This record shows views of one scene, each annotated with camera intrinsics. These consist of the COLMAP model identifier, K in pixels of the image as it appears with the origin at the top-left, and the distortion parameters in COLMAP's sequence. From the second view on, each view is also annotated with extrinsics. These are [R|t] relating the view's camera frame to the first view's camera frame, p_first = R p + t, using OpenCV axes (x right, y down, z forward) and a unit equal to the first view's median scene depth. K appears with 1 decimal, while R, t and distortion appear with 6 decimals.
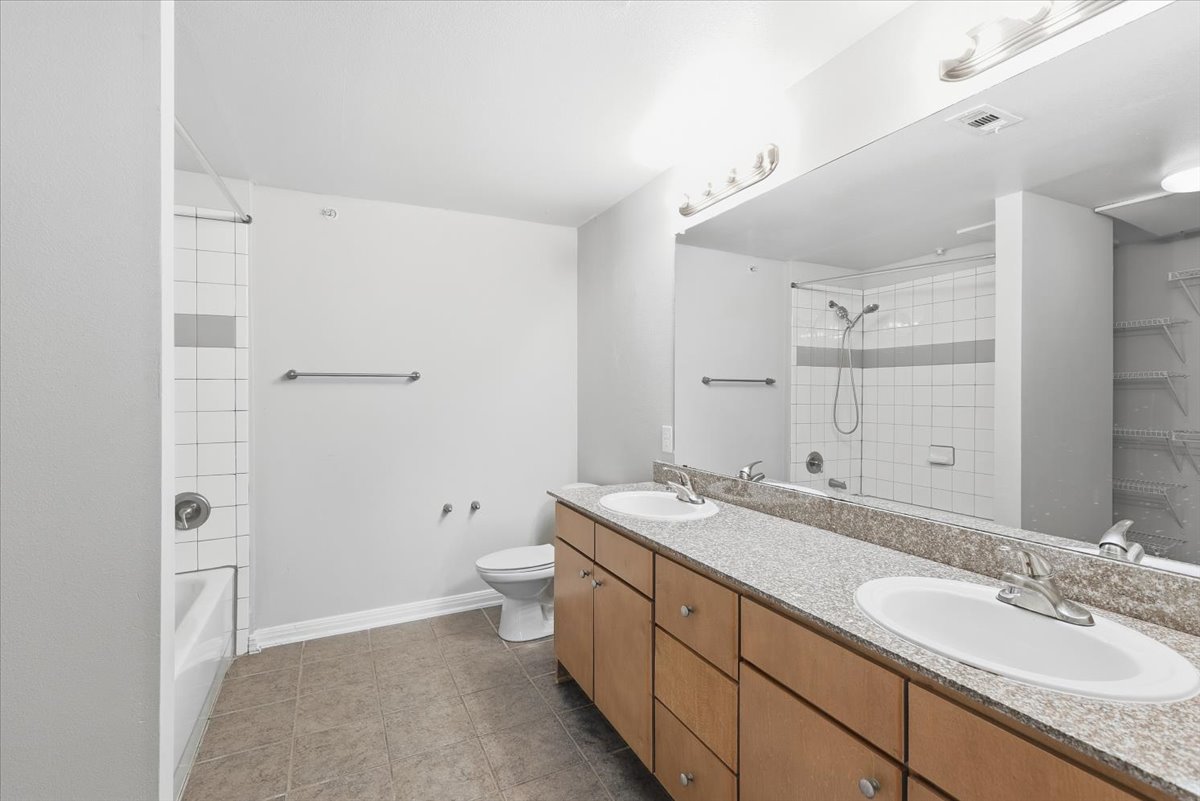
lens RADIAL K [[527.1, 0, 600.0], [0, 527.1, 400.5], [0, 0, 1]] dist [0.001014, 0.000156]
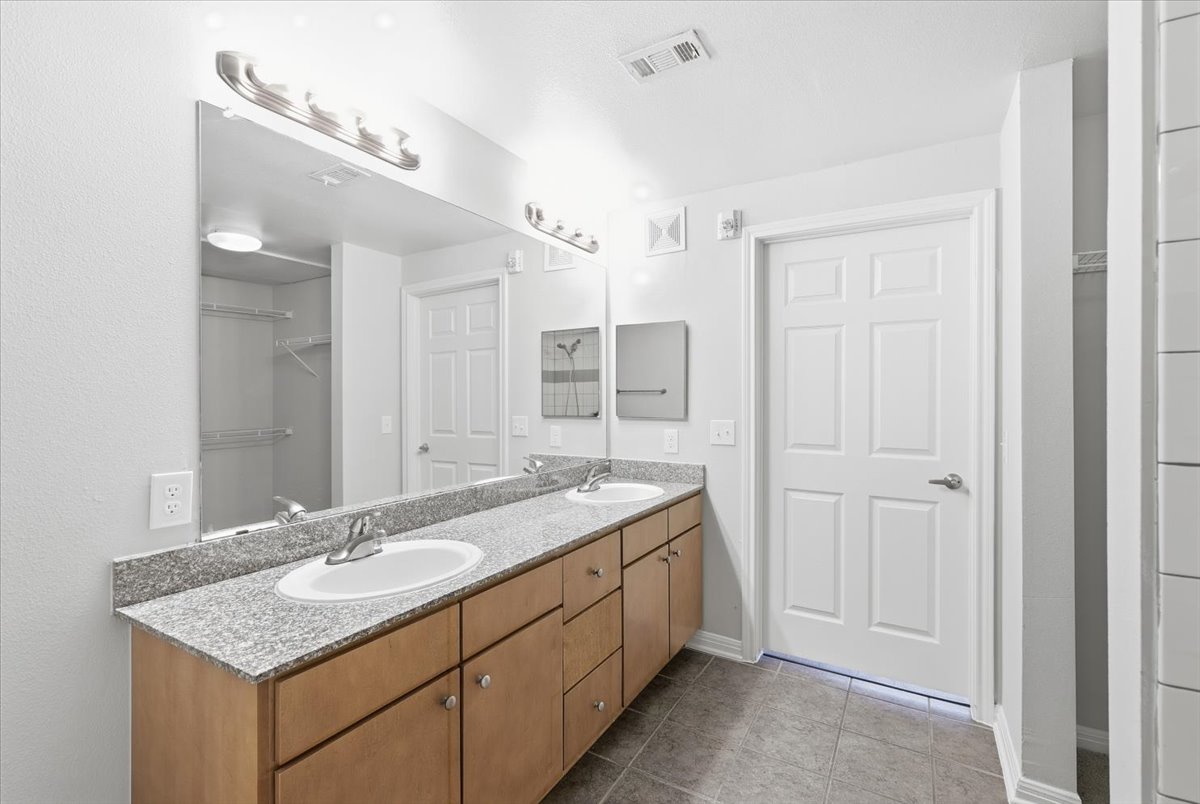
lens RADIAL K [[527.1, 0, 600.0], [0, 527.1, 402.0], [0, 0, 1]] dist [0.001014, 0.000156]
pose [[-0.530455, -0.013058, 0.847613, -0.810824], [0.015984, 0.999550, 0.025402, -0.035823], [-0.847563, 0.027023, -0.530007, 1.497782]]
